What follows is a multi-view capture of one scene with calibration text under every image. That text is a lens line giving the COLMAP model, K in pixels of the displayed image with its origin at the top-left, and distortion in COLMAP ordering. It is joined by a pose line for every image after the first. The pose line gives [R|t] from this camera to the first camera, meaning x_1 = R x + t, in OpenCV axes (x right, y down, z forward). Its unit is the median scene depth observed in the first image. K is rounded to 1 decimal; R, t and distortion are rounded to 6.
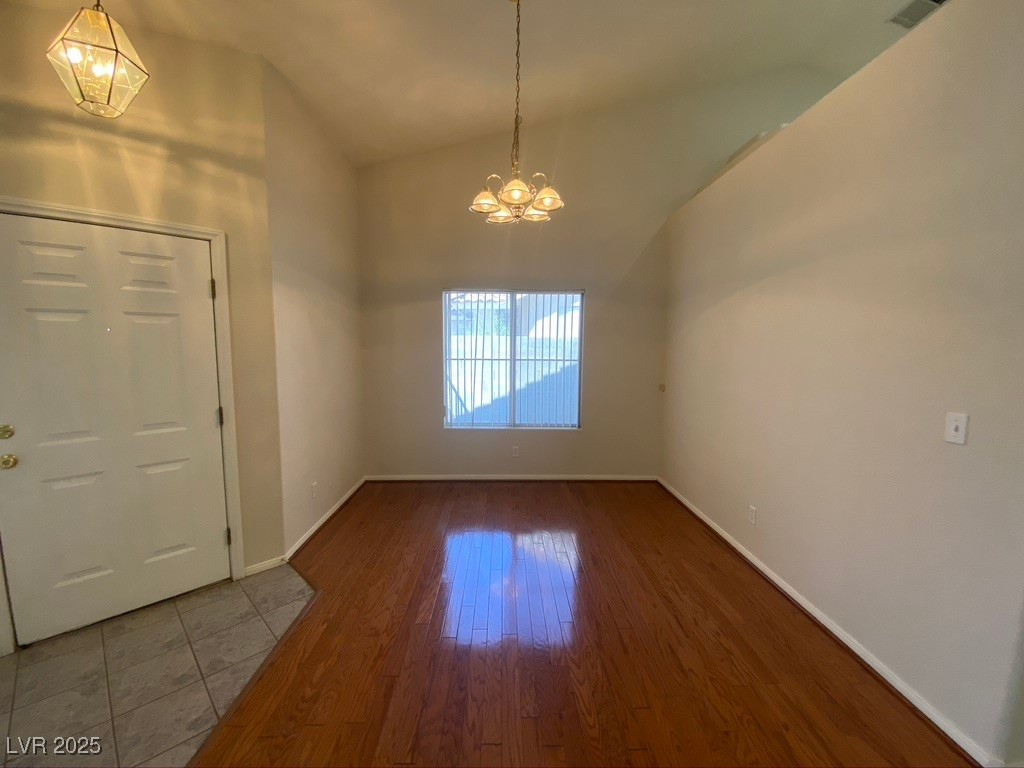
lens RADIAL K [[410.8, 0, 510.2], [0, 410.8, 385.6], [0, 0, 1]] dist [0.000084, -0.012764]
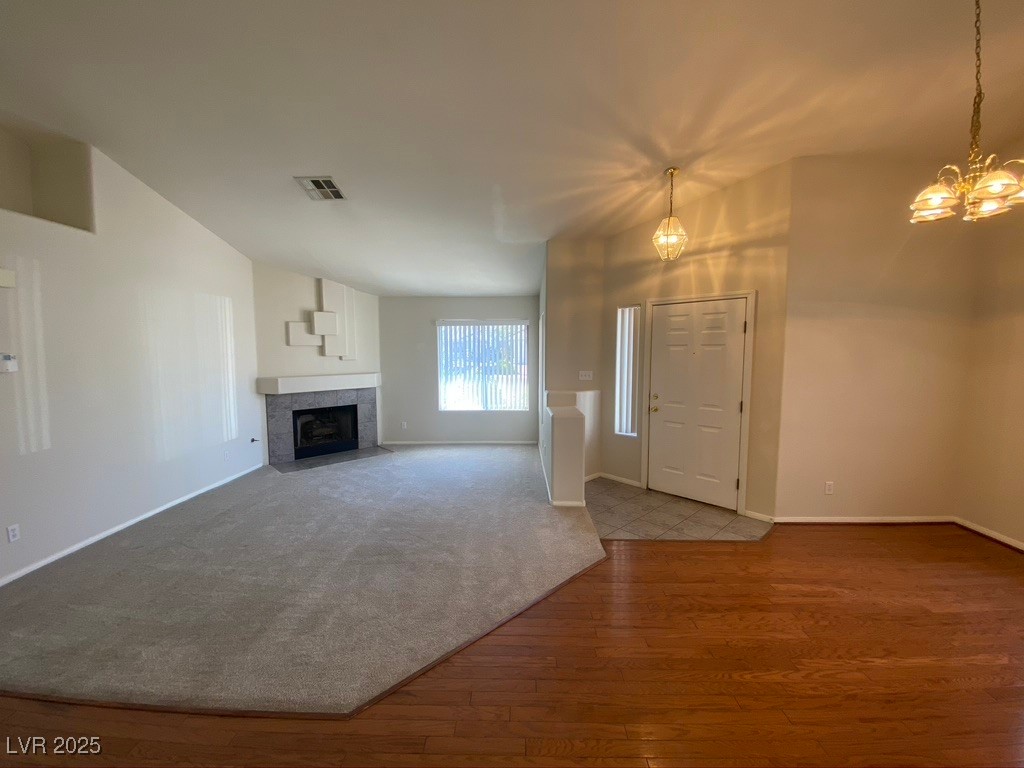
lens RADIAL K [[410.8, 0, 510.2], [0, 410.8, 385.6], [0, 0, 1]] dist [0.000084, -0.012764]
pose [[-0.051299, 0.081961, -0.995314, 1.025045], [-0.097985, 0.991405, 0.086689, -0.063715], [0.993865, 0.101973, -0.042828, 0.189178]]
